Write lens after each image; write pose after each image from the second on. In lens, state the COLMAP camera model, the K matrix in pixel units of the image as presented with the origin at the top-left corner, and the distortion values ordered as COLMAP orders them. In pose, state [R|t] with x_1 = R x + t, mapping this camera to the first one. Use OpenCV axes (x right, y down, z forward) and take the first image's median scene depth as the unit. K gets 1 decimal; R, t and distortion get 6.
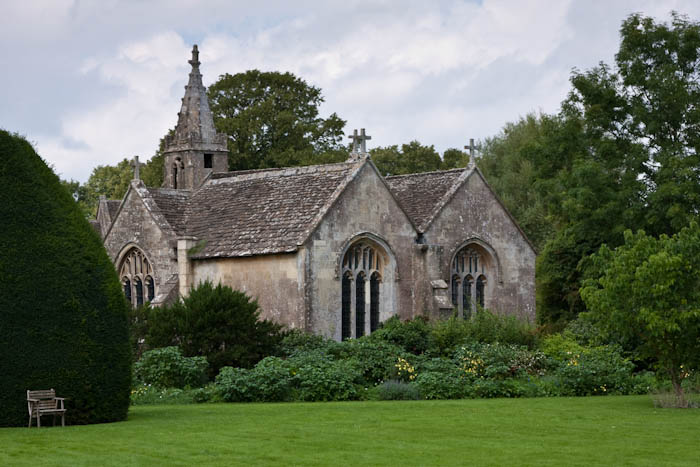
lens RADIAL K [[2116.3, 0, 350.0], [0, 2116.3, 231.2], [0, 0, 1]] dist [0.170168, 0.000000]
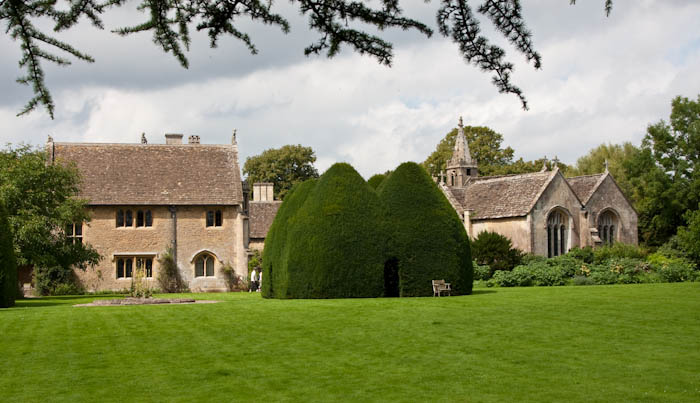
lens RADIAL K [[1086.9, 0, 350.1], [0, 1086.9, 204.3], [0, 0, 1]] dist [-0.012023, 0.000000]
pose [[0.992100, -0.018284, -0.124109, -0.062183], [0.018107, 0.999833, -0.002547, -0.001756], [0.124135, 0.000280, 0.992265, -0.083892]]
